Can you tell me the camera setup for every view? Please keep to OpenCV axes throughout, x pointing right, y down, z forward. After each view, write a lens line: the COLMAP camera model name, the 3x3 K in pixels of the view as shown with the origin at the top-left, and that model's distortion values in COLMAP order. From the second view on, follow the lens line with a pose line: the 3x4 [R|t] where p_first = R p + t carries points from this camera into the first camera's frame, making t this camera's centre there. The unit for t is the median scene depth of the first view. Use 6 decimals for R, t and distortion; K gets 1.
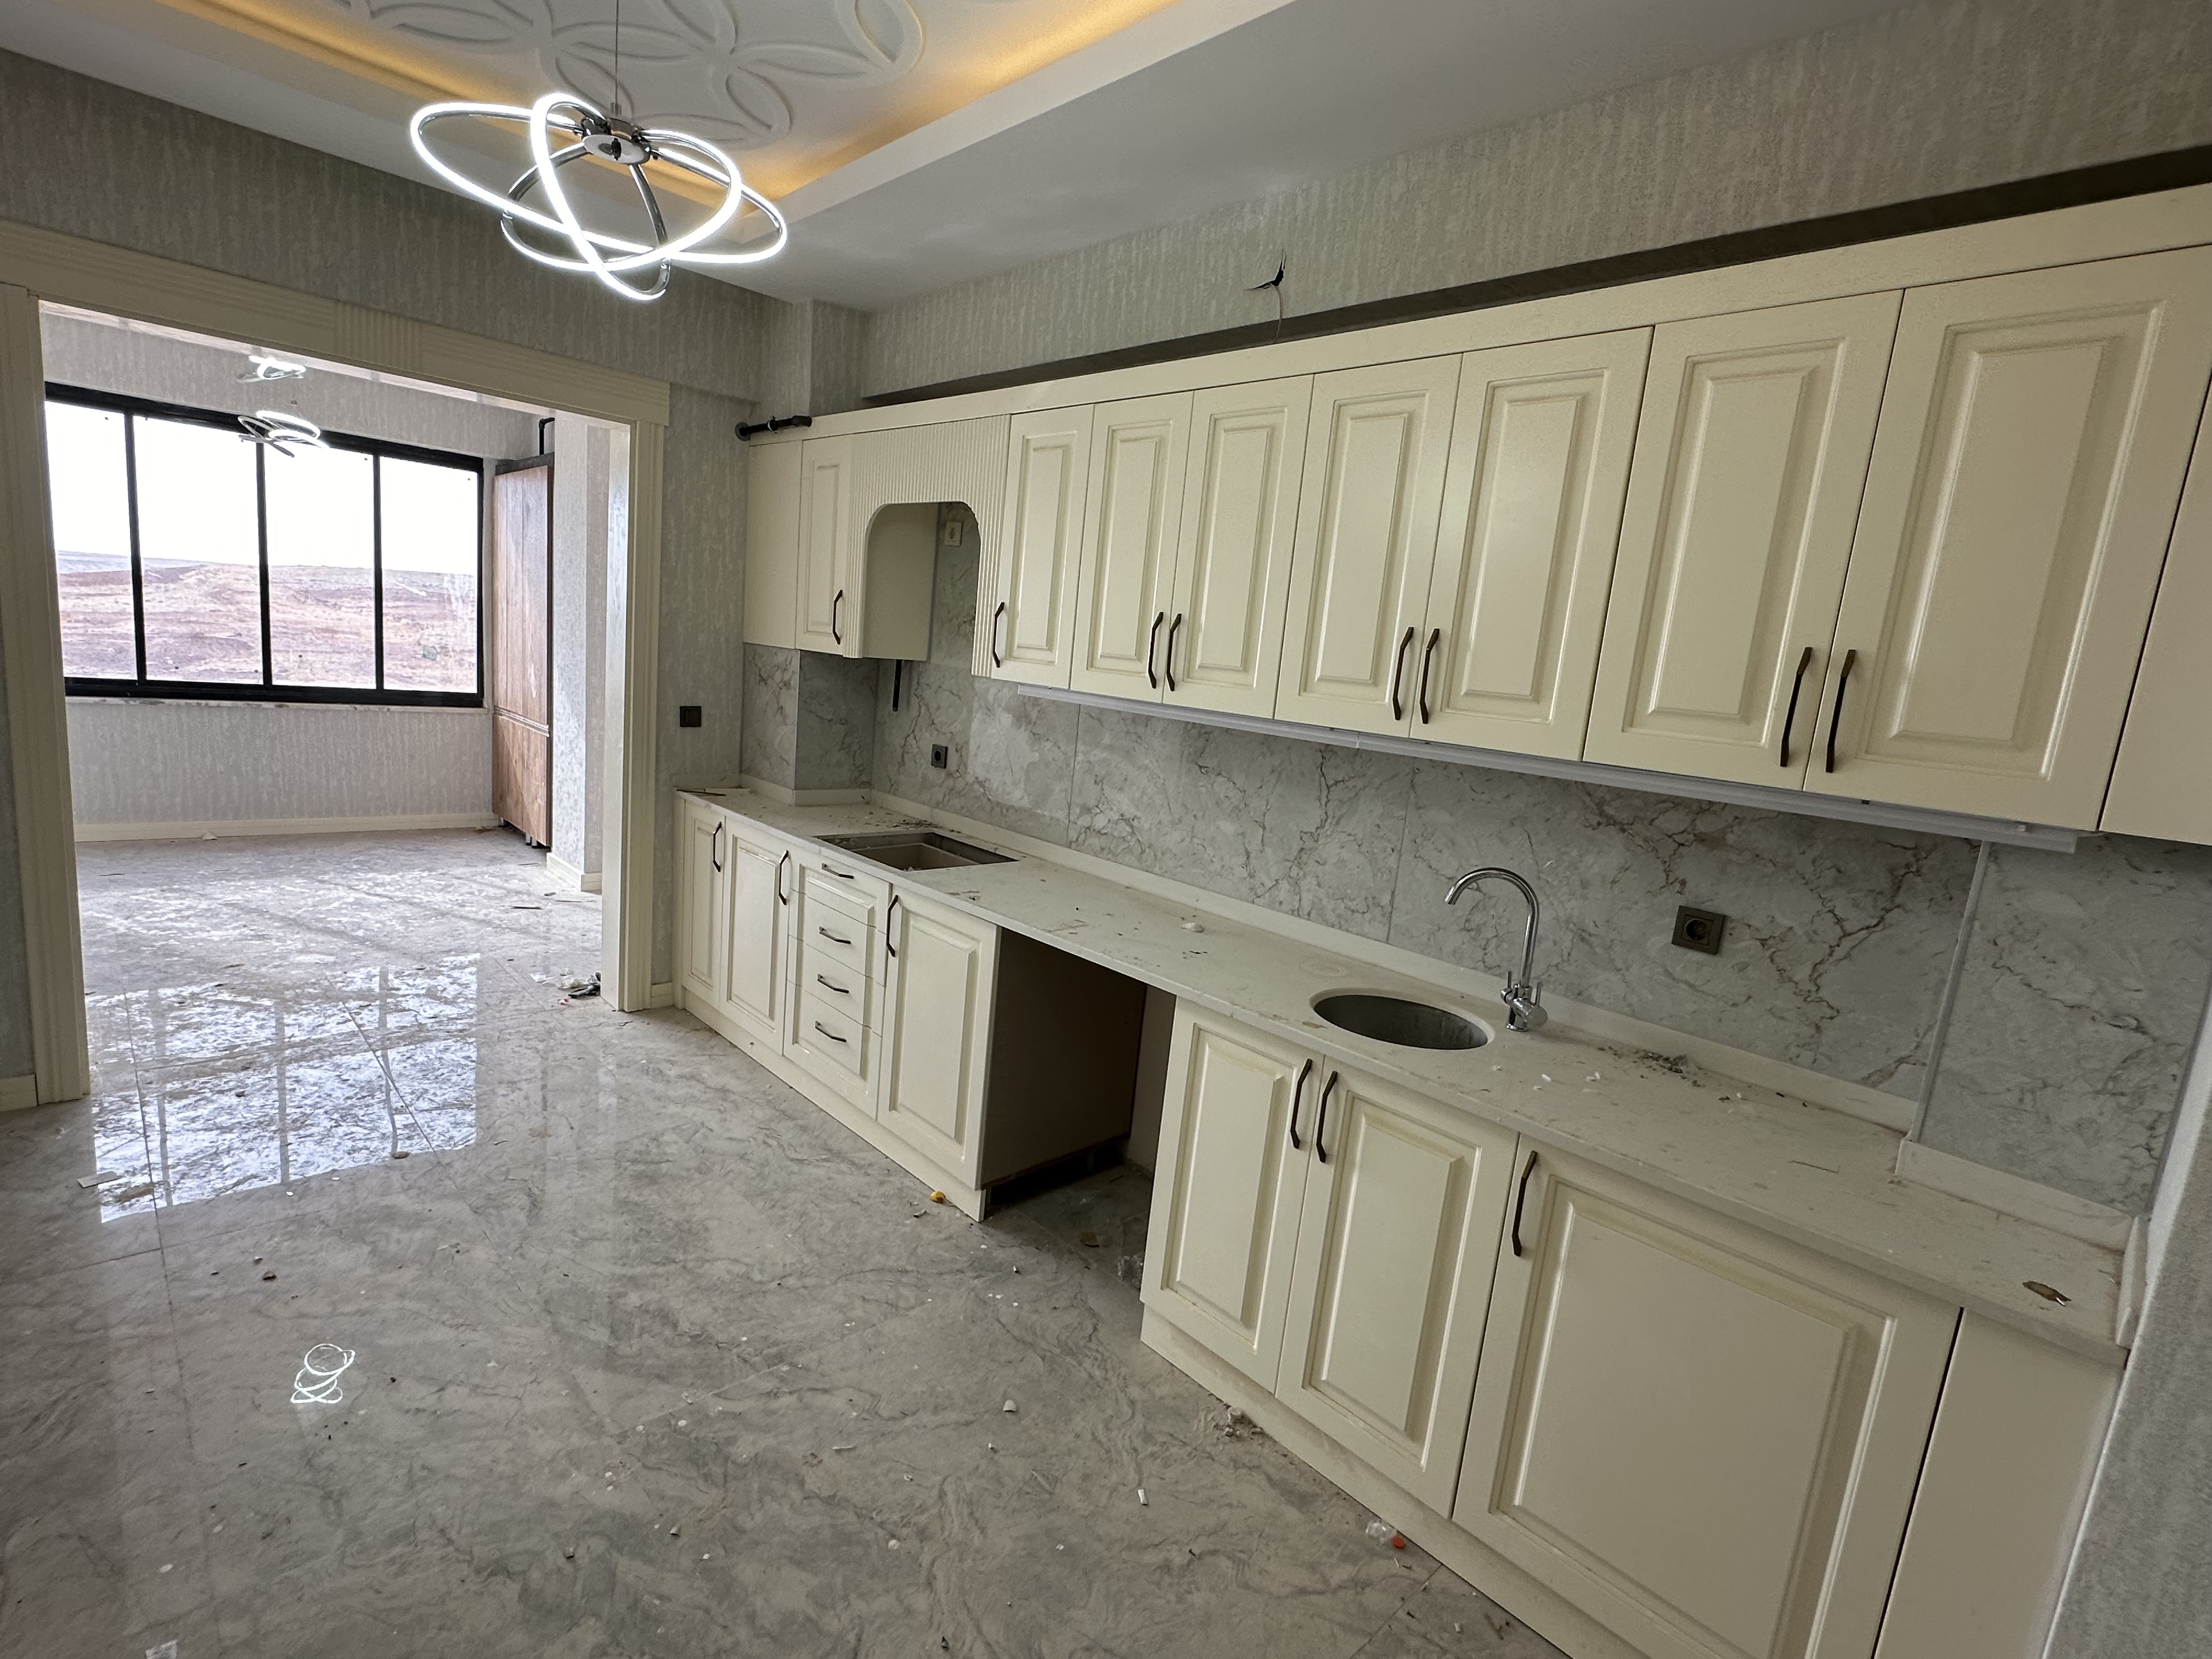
lens RADIAL K [[1068.5, 0, 1101.1], [0, 1068.5, 834.4], [0, 0, 1]] dist [-0.001355, 0.000796]
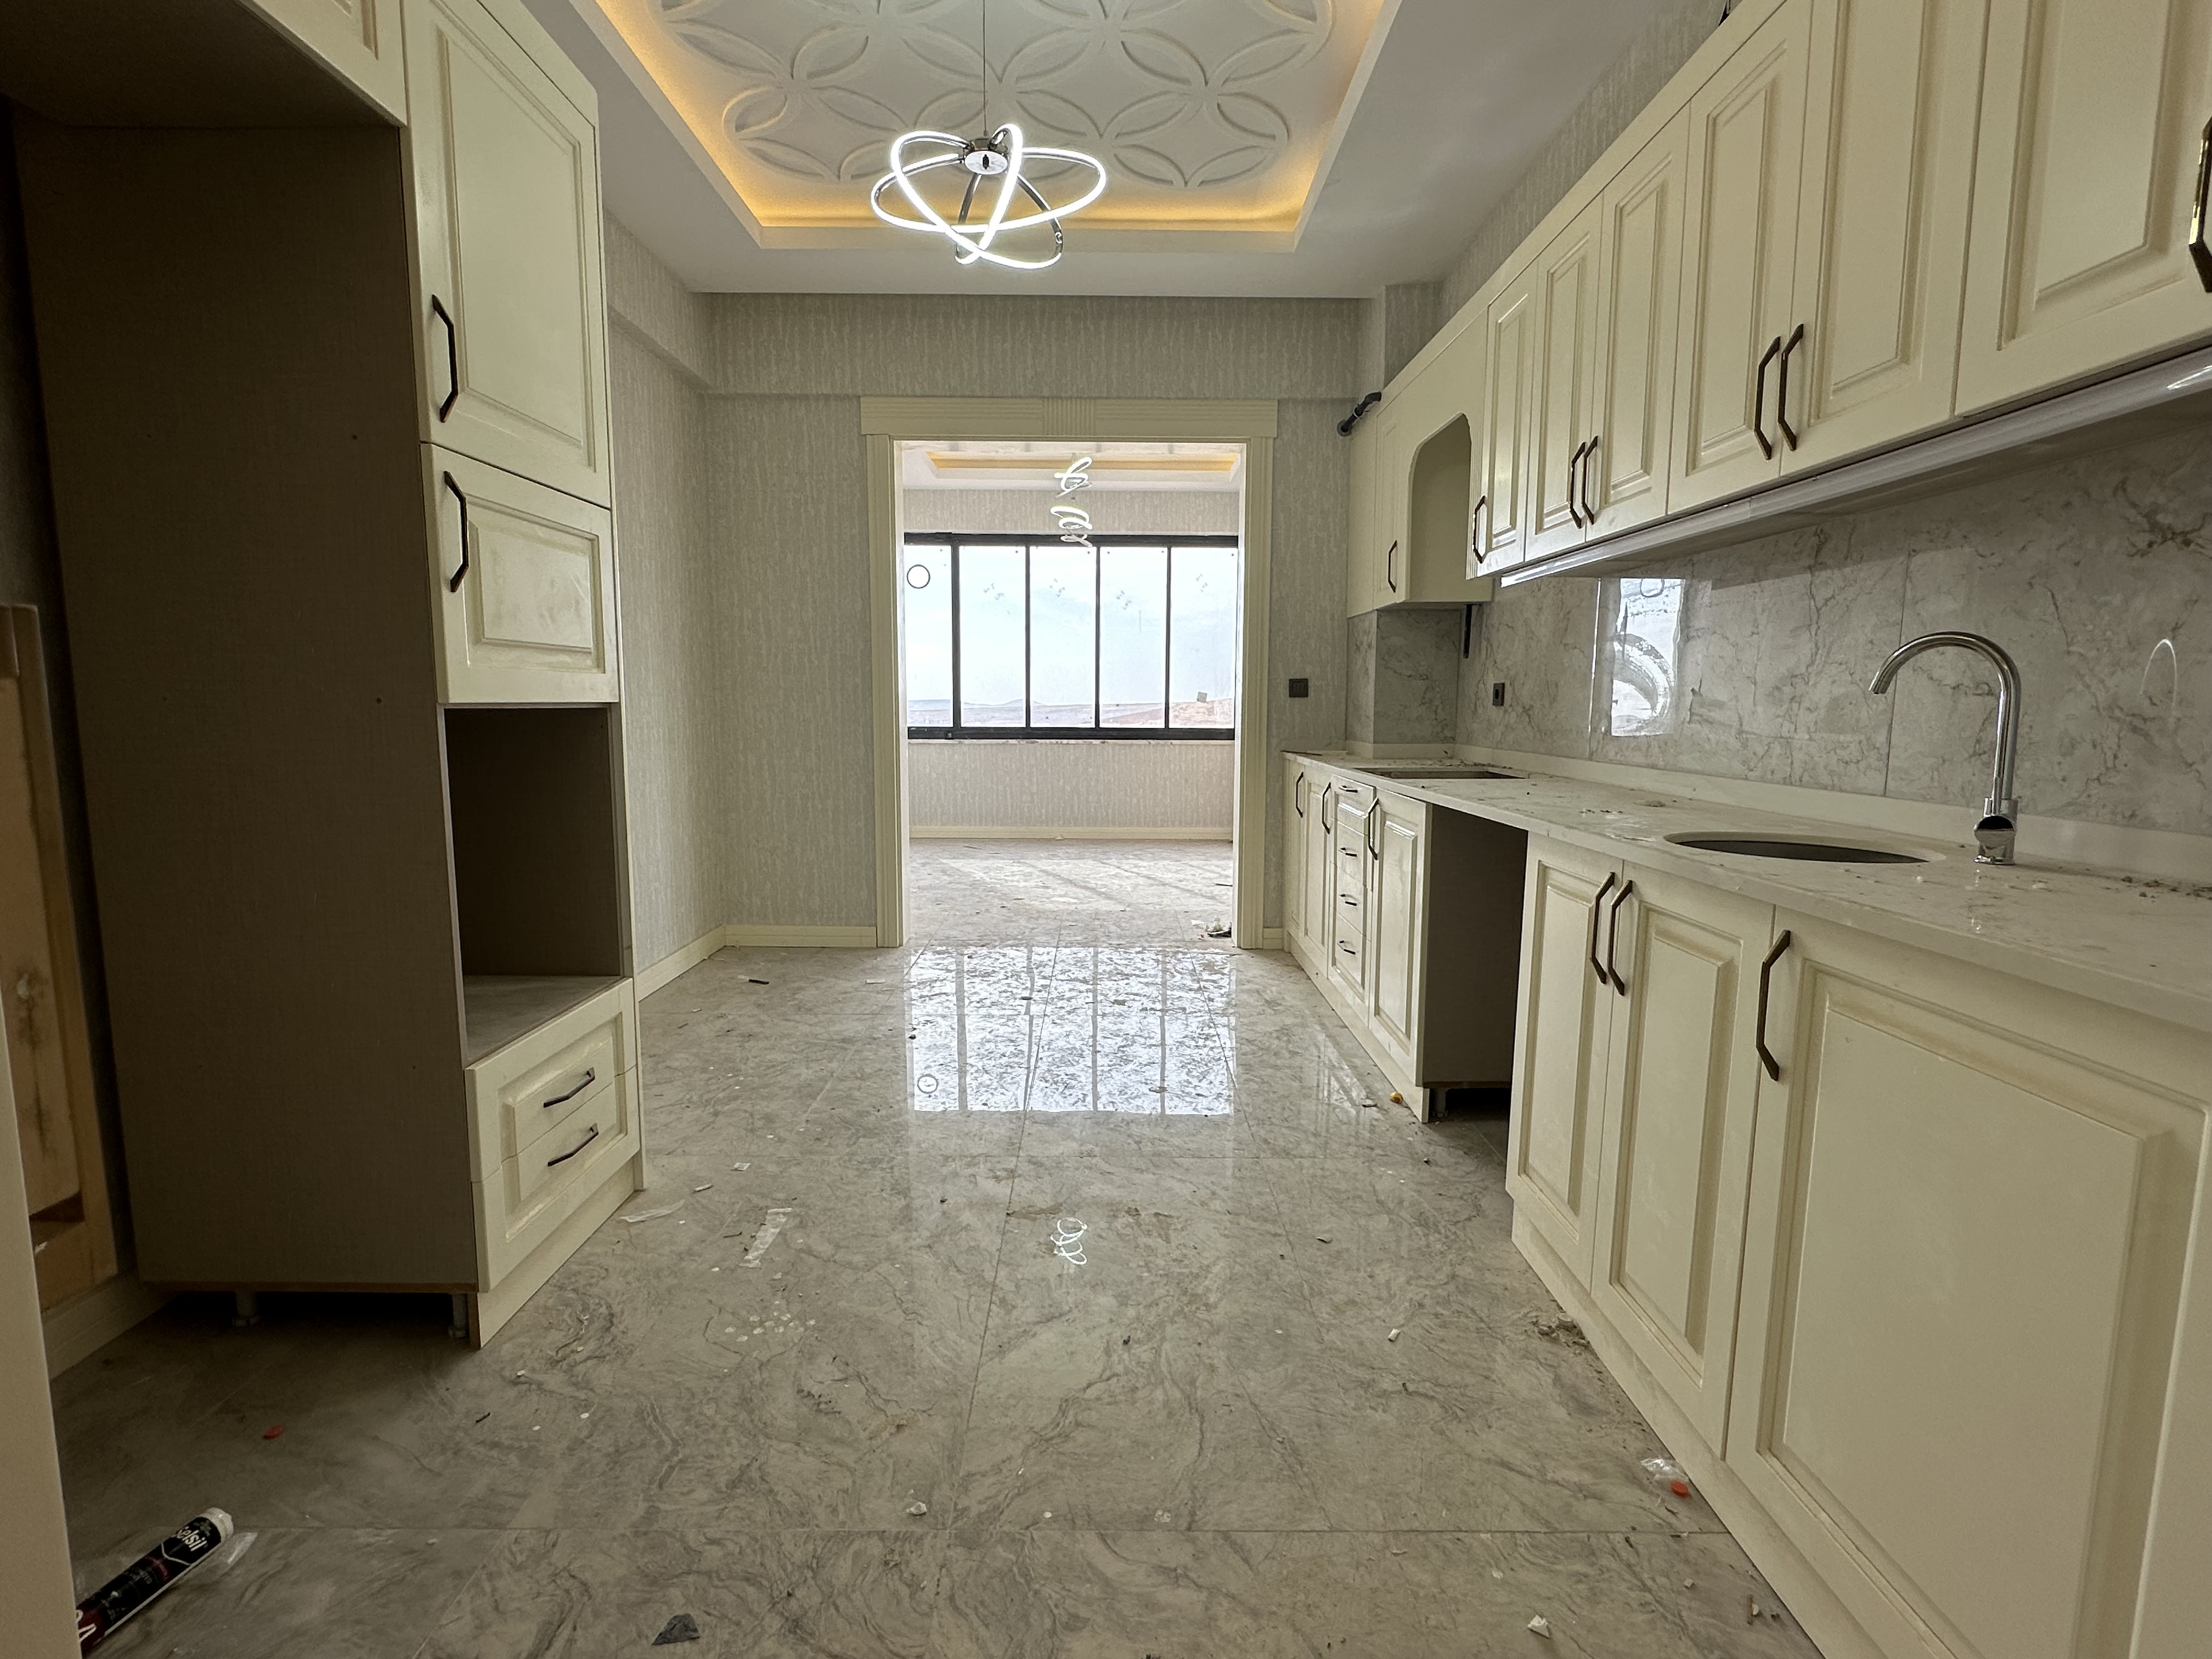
lens RADIAL K [[1068.5, 0, 1103.6], [0, 1068.5, 831.7], [0, 0, 1]] dist [-0.001355, 0.000796]
pose [[0.723093, -0.009495, -0.690685, 0.261408], [-0.052966, 0.996200, -0.069145, 0.139080], [0.688717, 0.086581, 0.719842, 0.066524]]
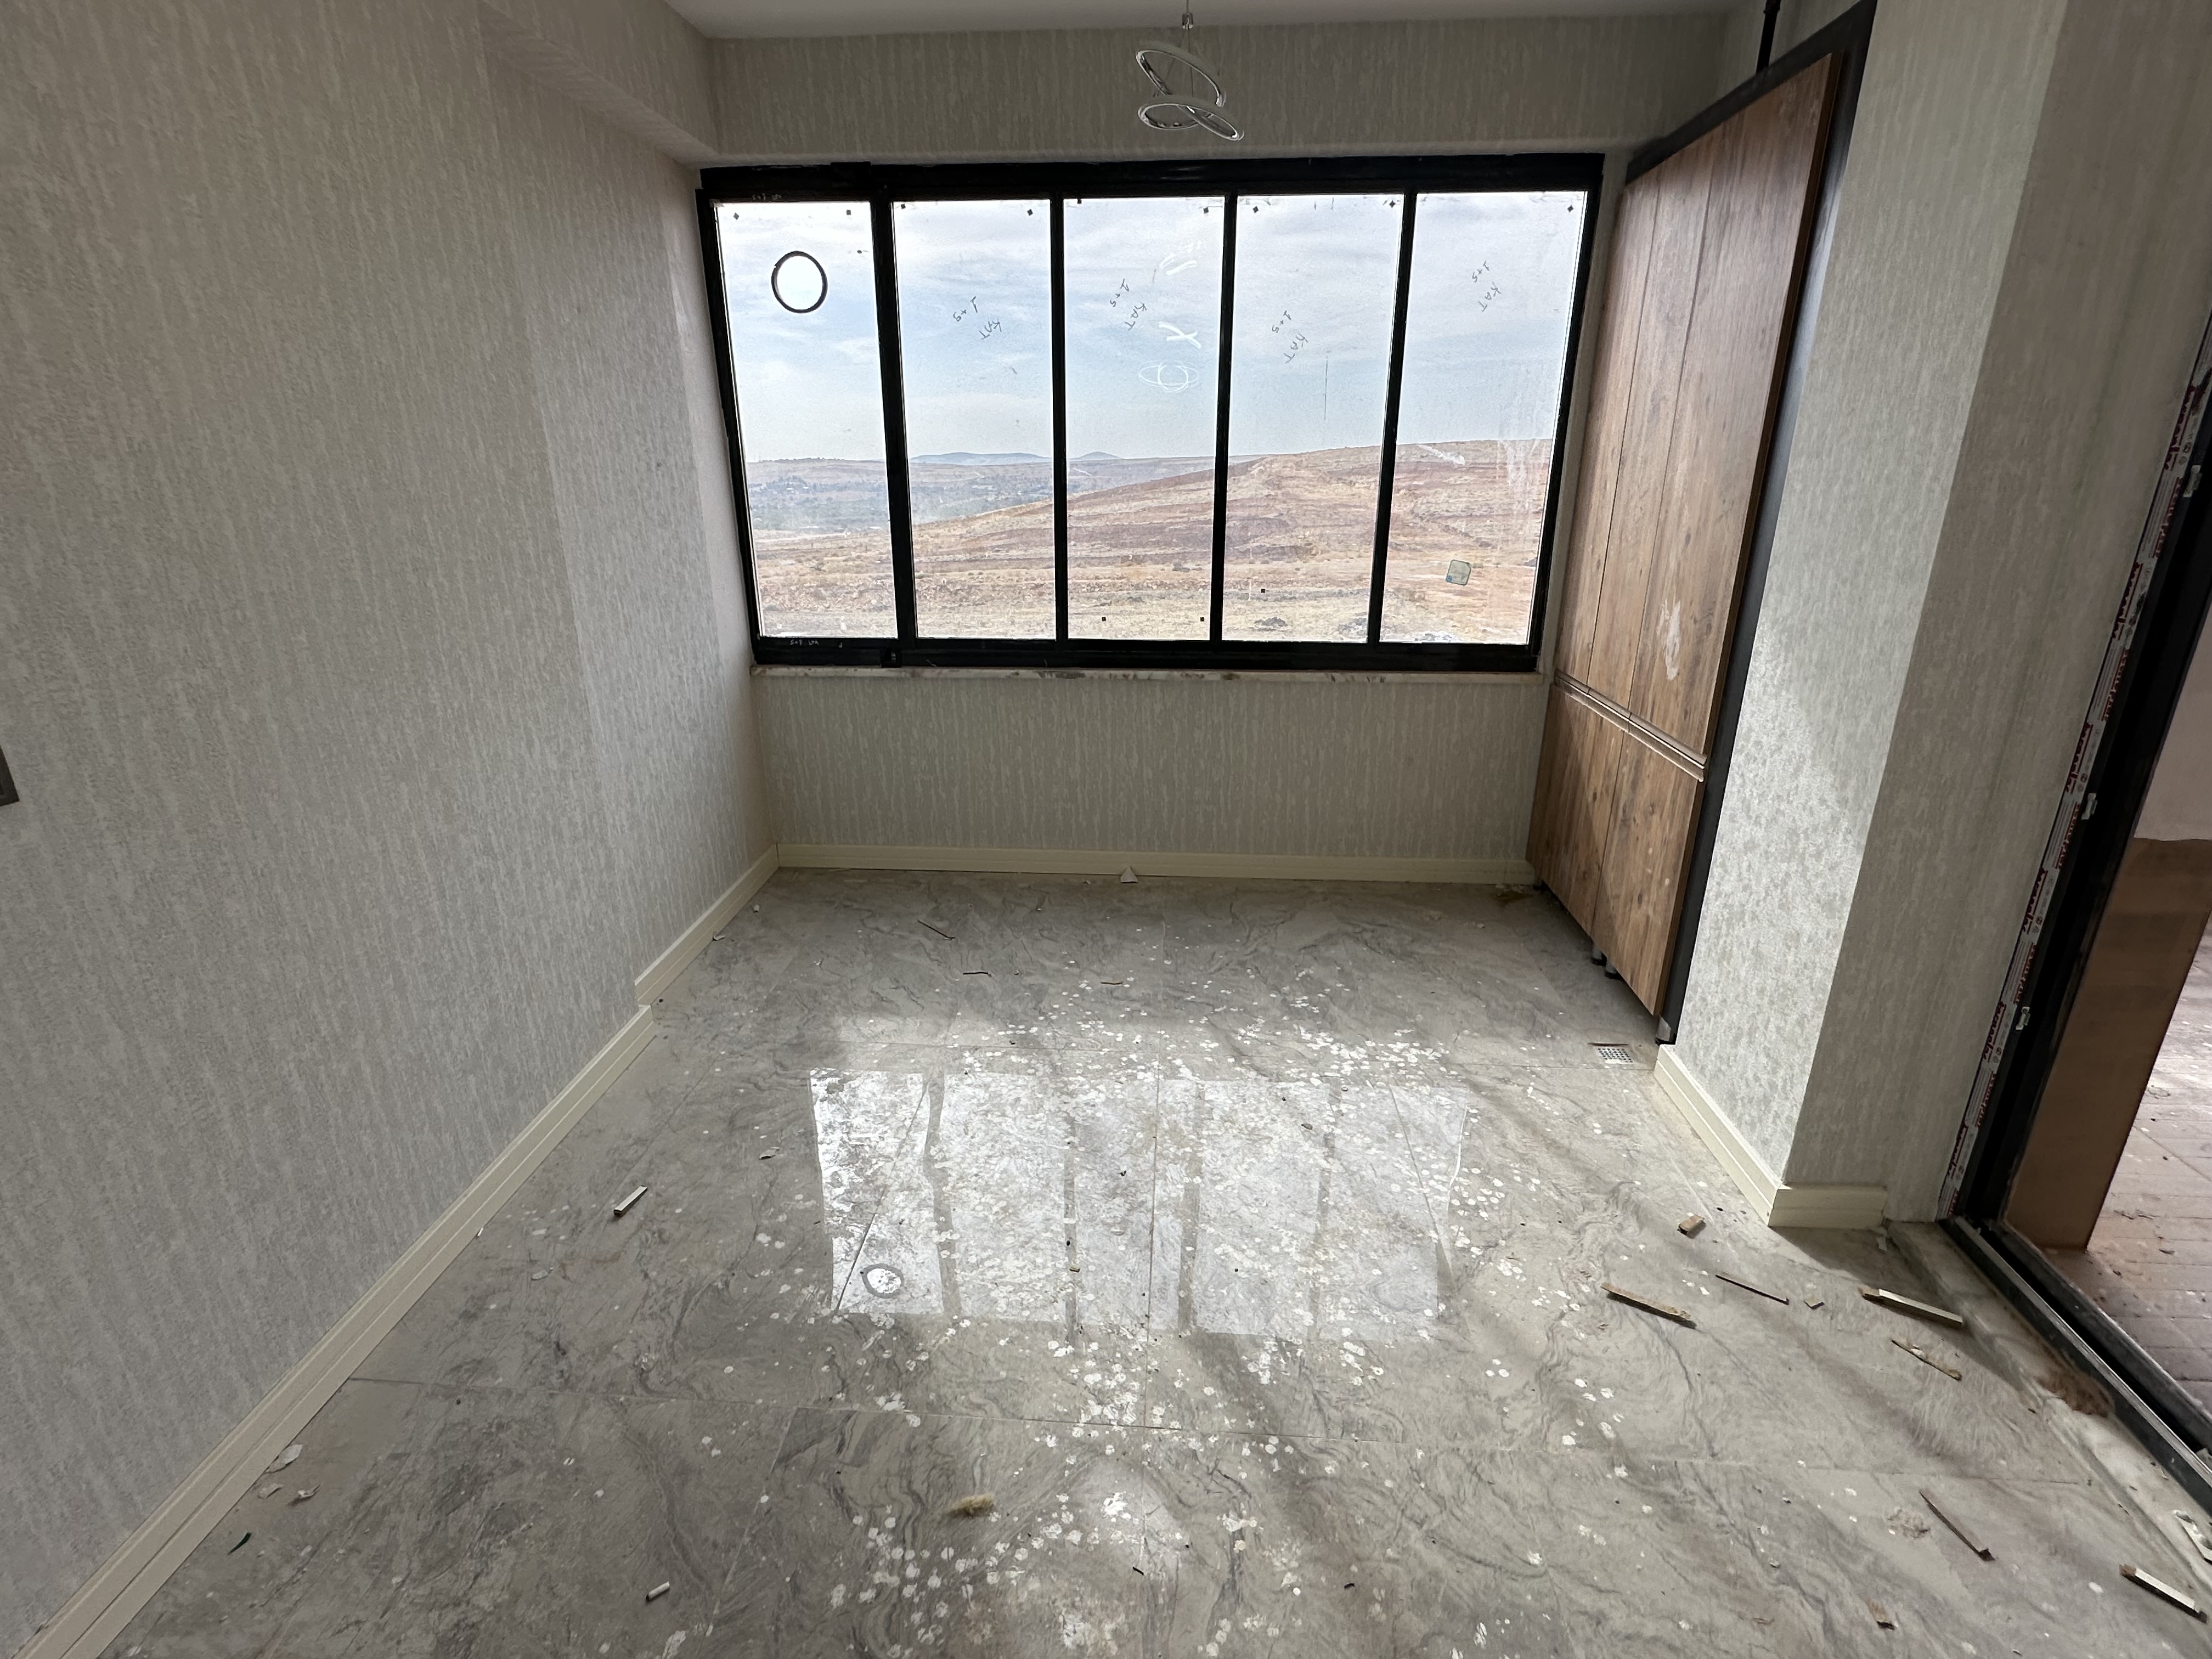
lens RADIAL K [[1068.5, 0, 1098.6], [0, 1068.5, 834.7], [0, 0, 1]] dist [-0.001355, 0.000796]
pose [[0.669157, 0.152698, -0.727264, -0.593469], [-0.057824, 0.986393, 0.153901, -0.197518], [0.740868, -0.060931, 0.668881, 0.872686]]
